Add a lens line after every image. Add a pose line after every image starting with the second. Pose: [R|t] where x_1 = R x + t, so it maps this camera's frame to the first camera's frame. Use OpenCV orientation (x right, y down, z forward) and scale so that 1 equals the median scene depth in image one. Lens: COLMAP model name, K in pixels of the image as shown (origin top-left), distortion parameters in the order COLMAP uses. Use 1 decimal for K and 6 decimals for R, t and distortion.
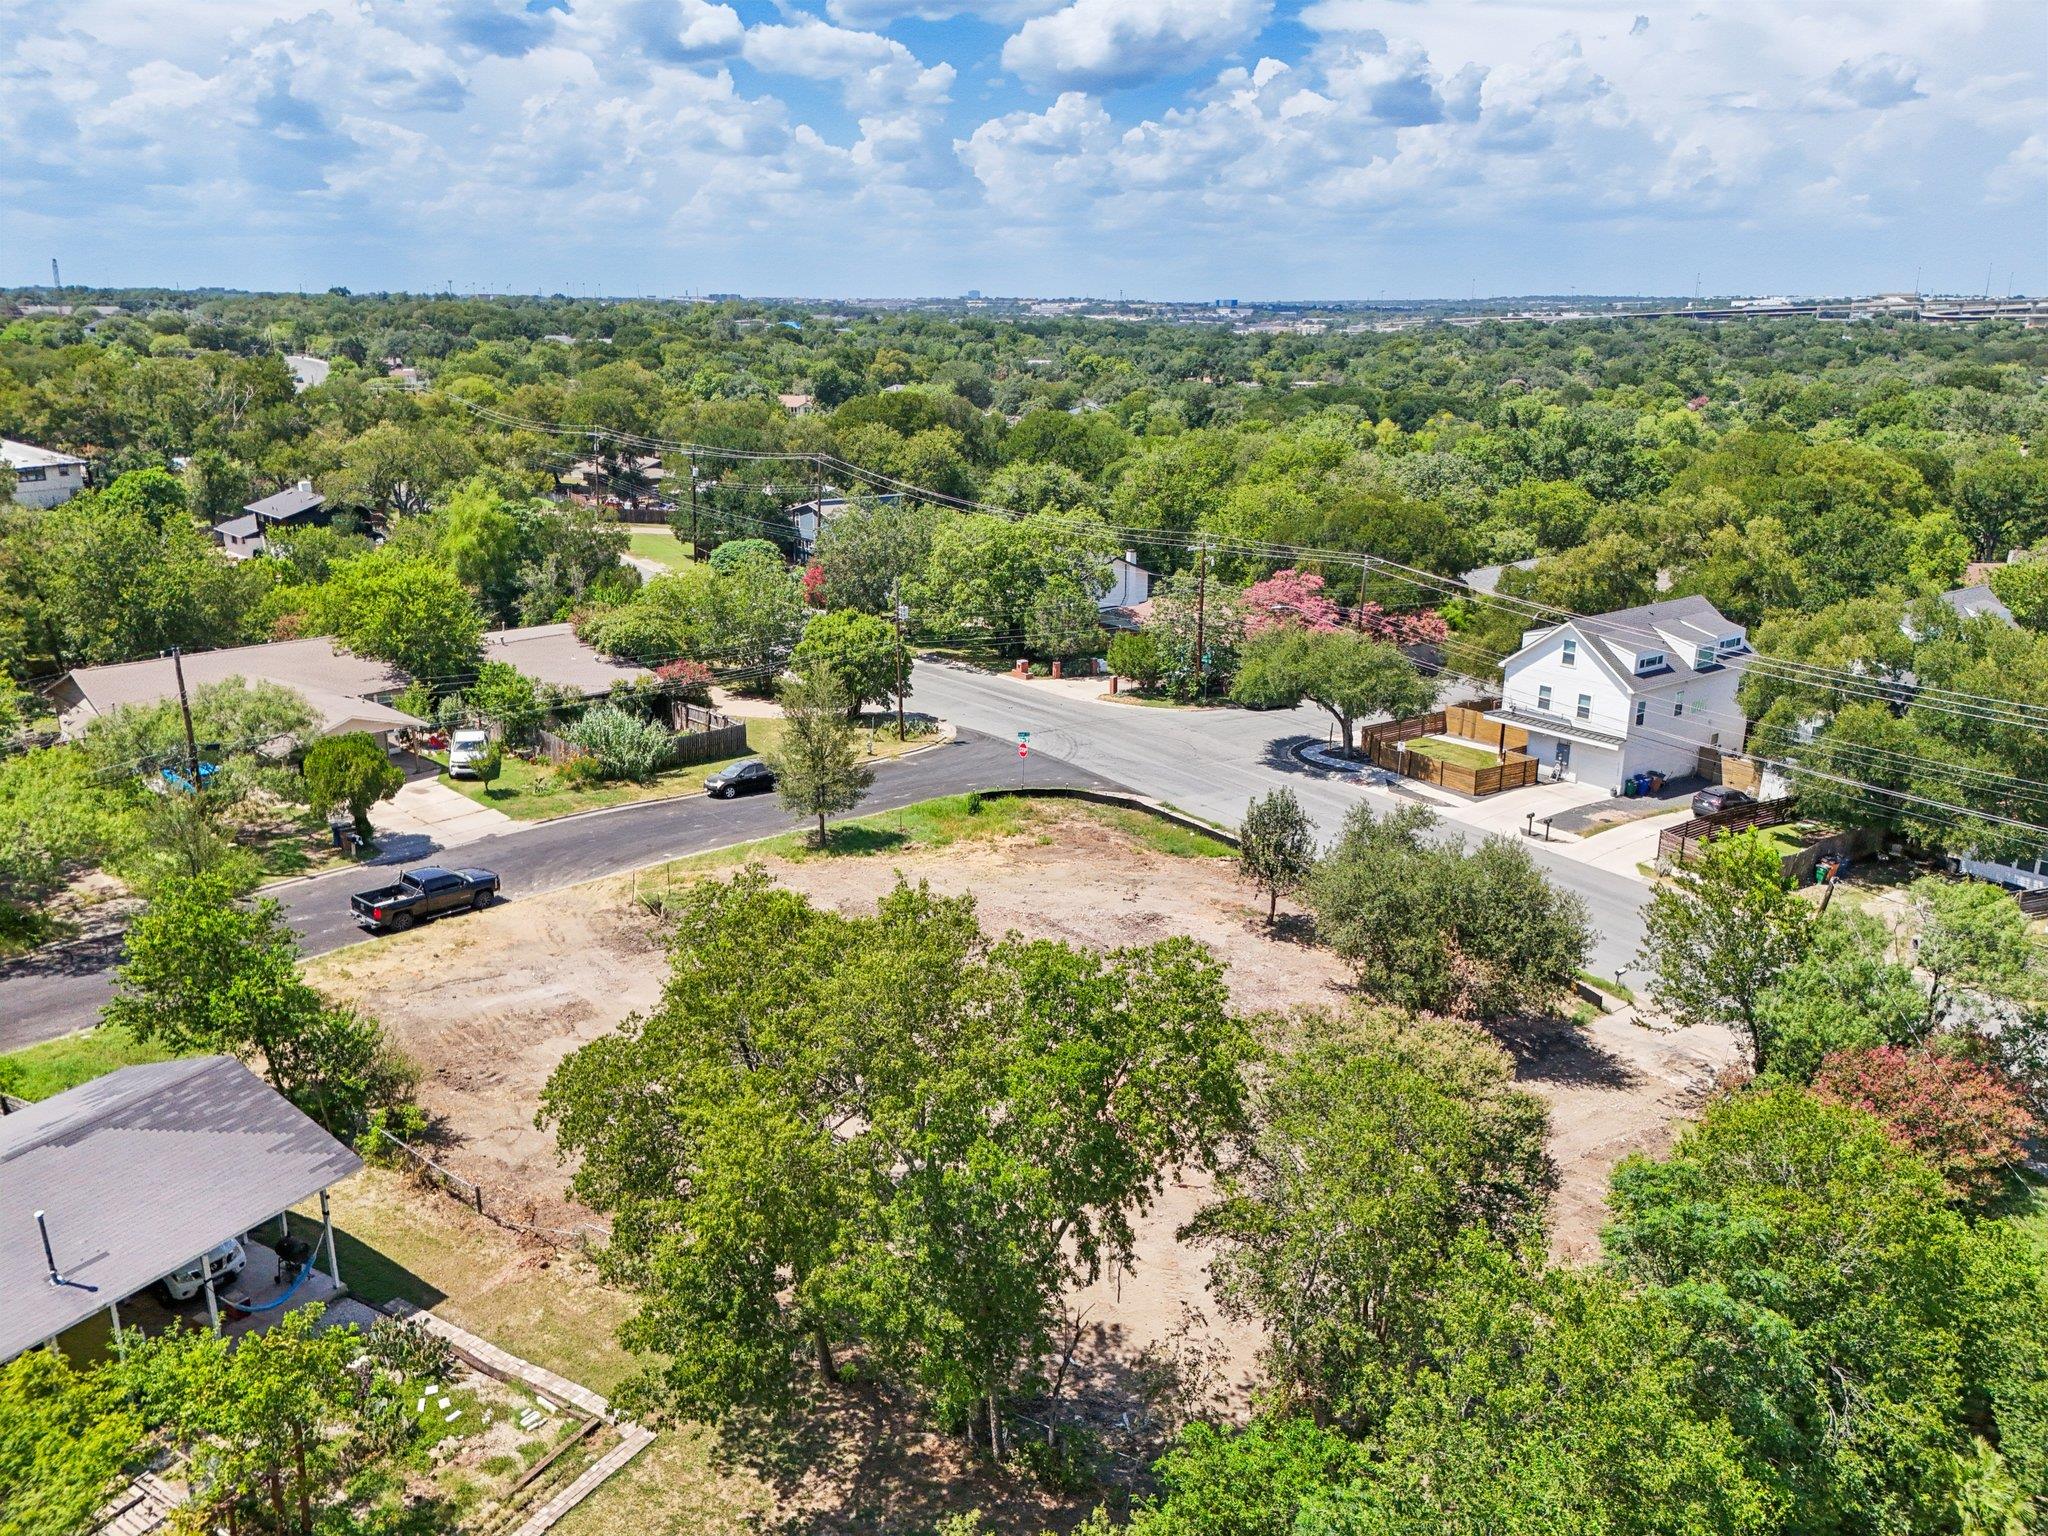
lens RADIAL K [[1499.2, 0, 1024.0], [0, 1499.2, 768.0], [0, 0, 1]] dist [0.074553, -0.082484]
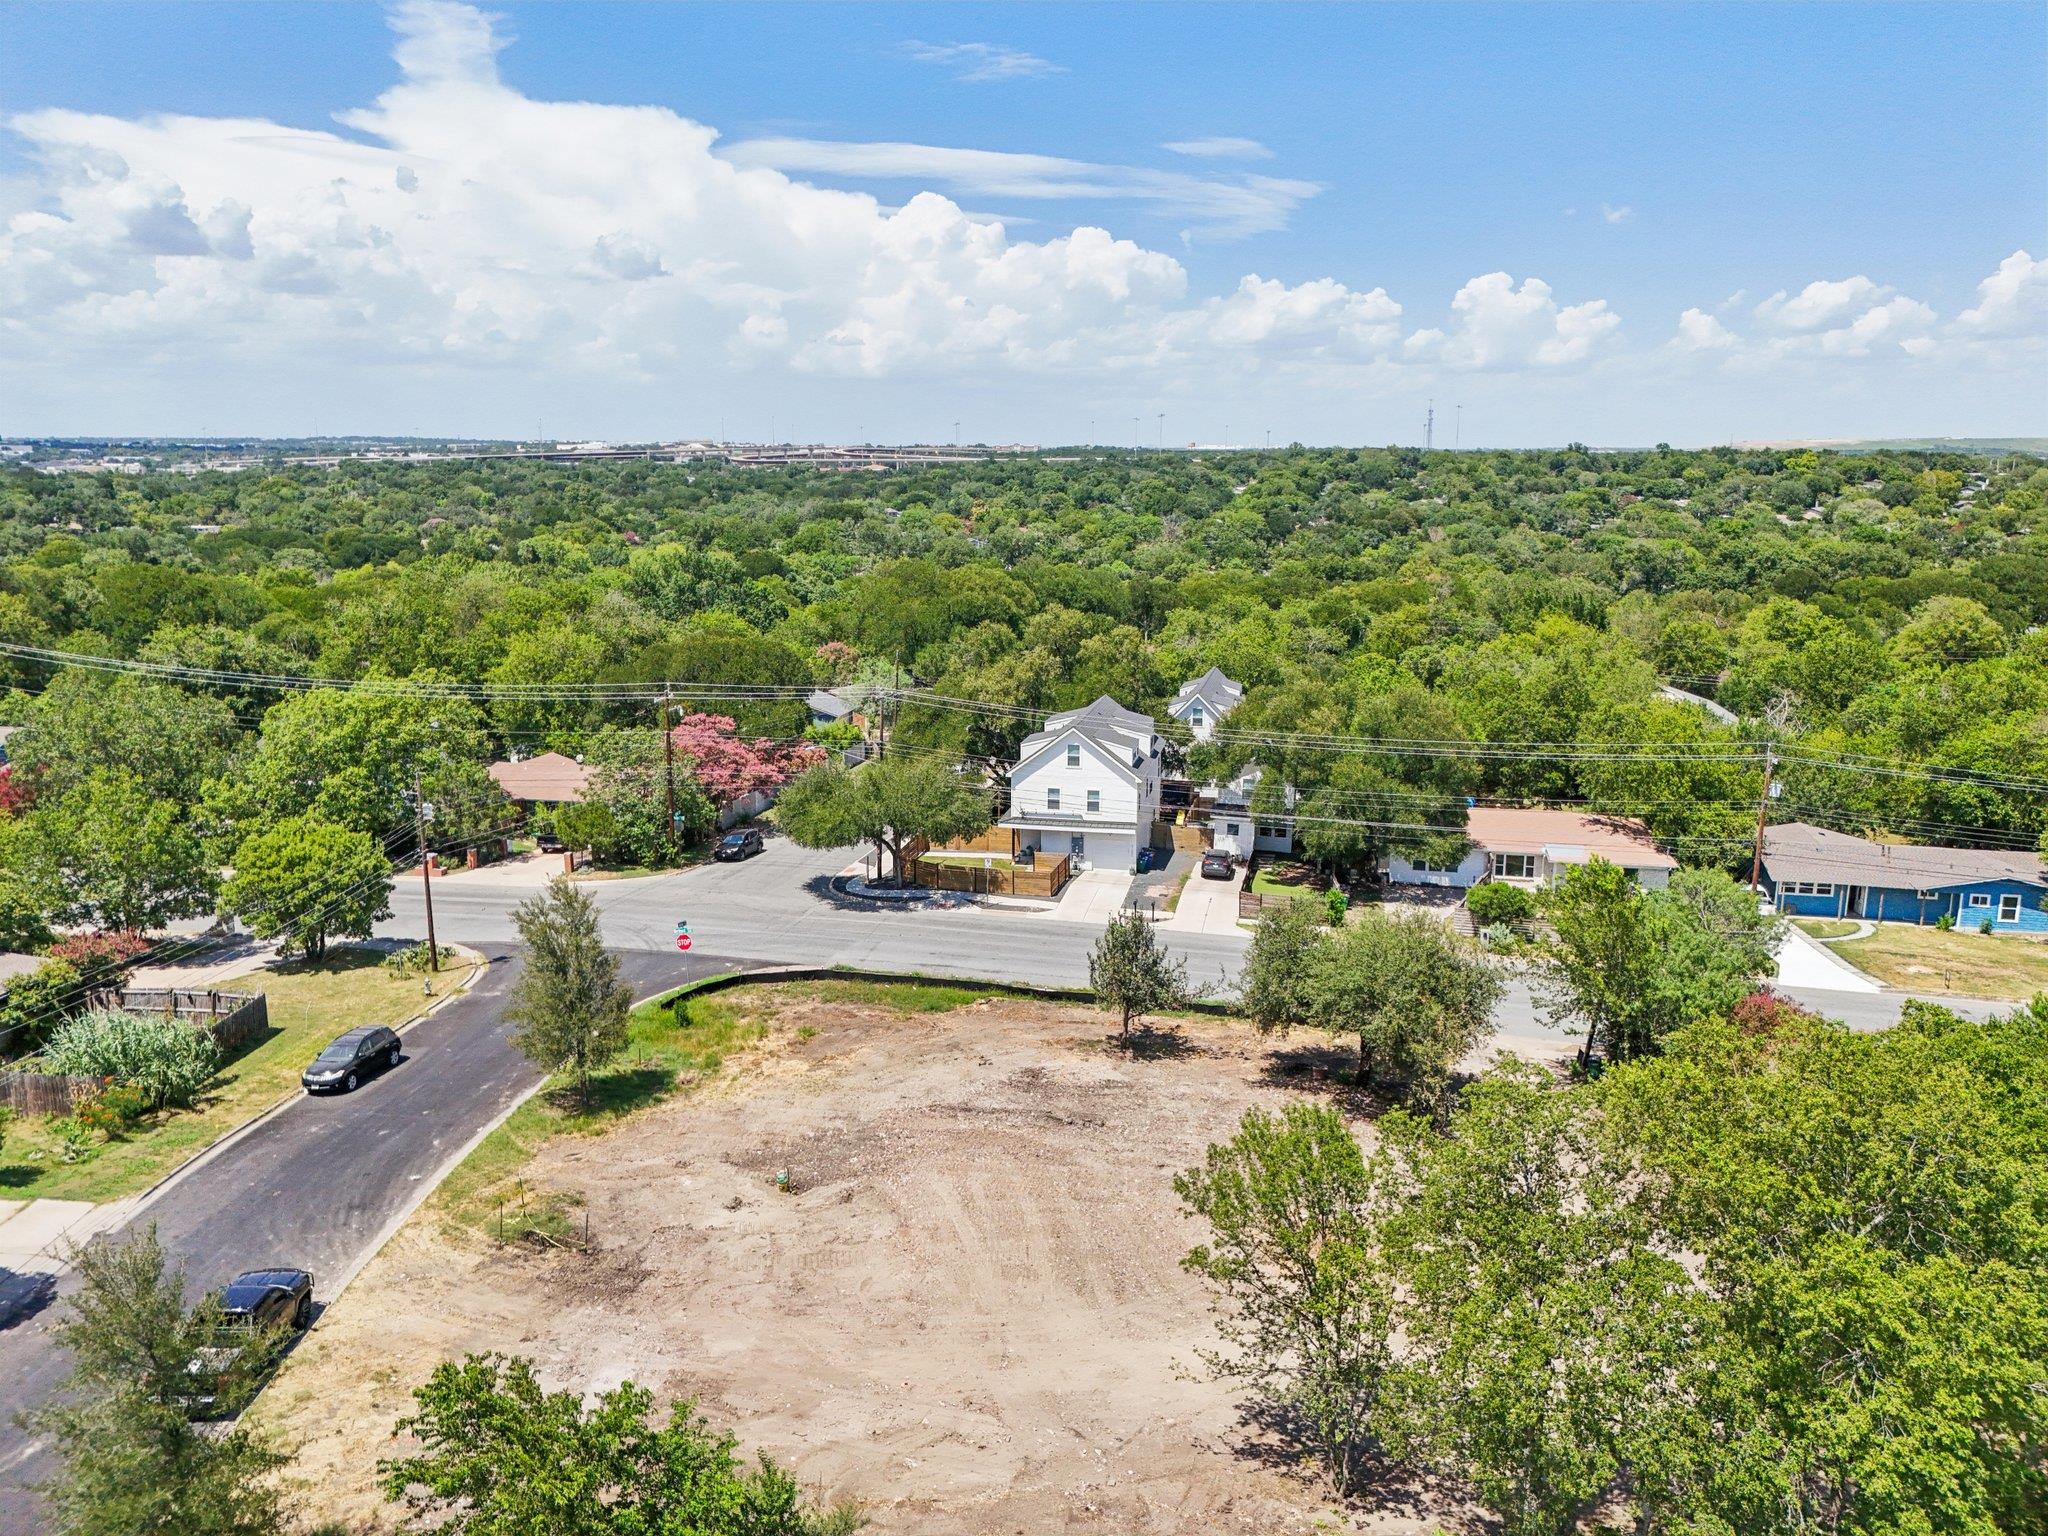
lens RADIAL K [[1499.2, 0, 1024.0], [0, 1499.2, 768.0], [0, 0, 1]] dist [0.074553, -0.082484]
pose [[0.749995, -0.132867, 0.647961, -0.371448], [0.188920, 0.981839, -0.017339, -0.053984], [-0.633890, 0.135417, 0.761476, 0.186176]]
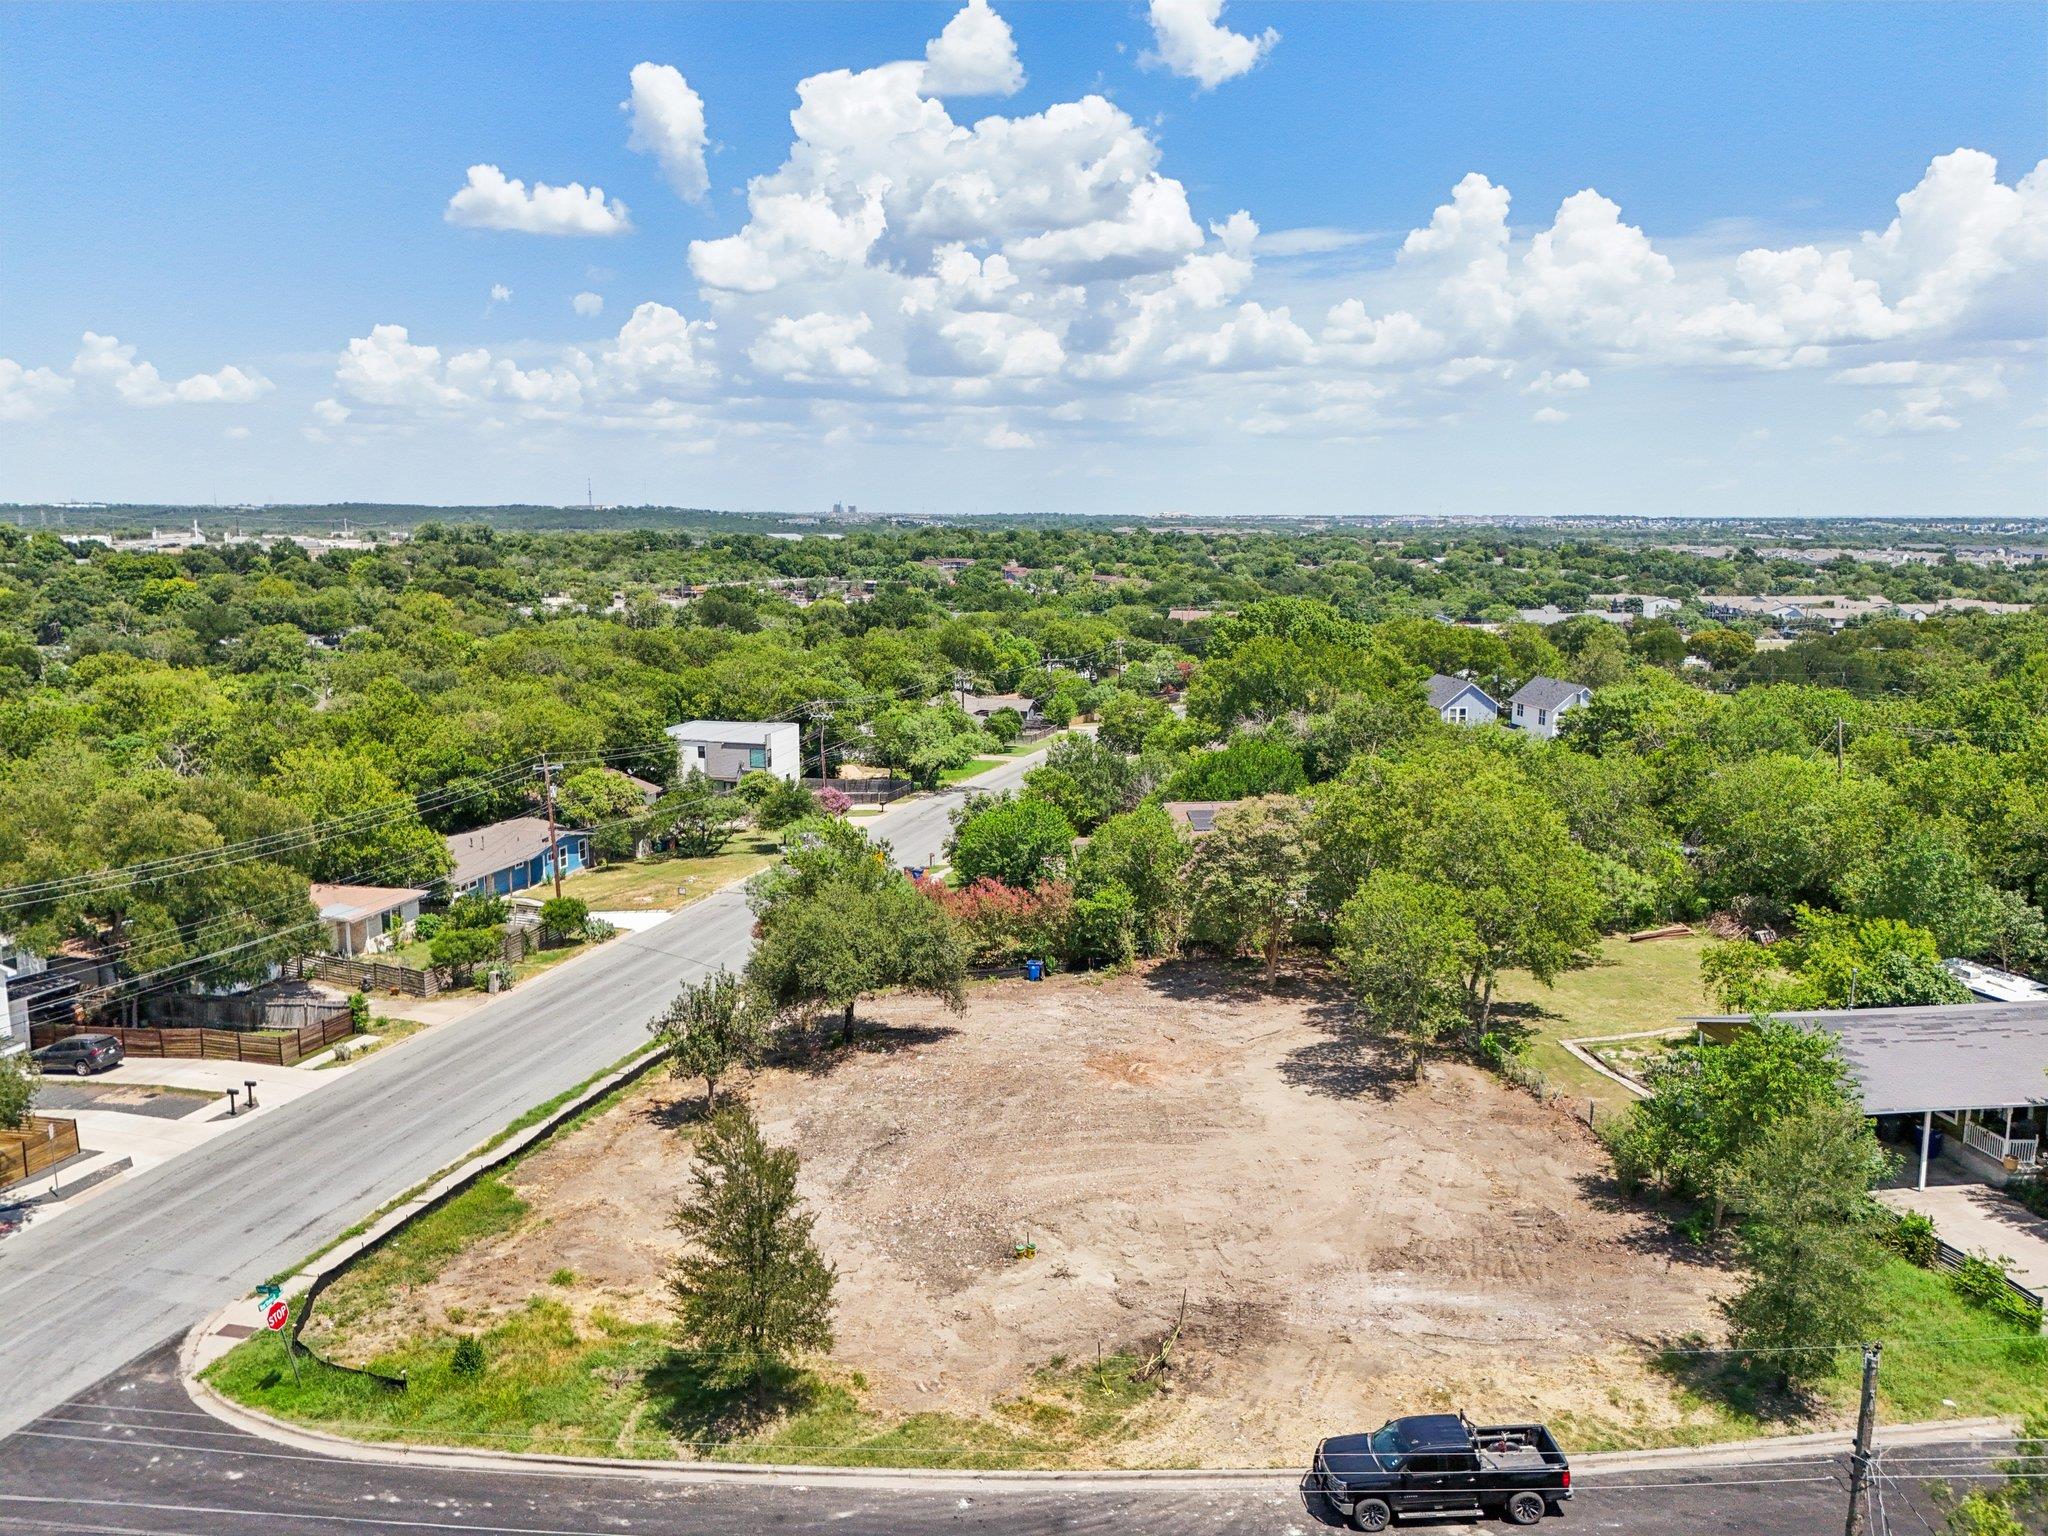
lens RADIAL K [[1499.2, 0, 1024.0], [0, 1499.2, 768.0], [0, 0, 1]] dist [0.074553, -0.082484]
pose [[-0.616415, -0.129192, 0.776751, -0.502452], [0.227173, 0.915326, 0.332521, -0.278766], [-0.753939, 0.381428, -0.534872, 0.937538]]
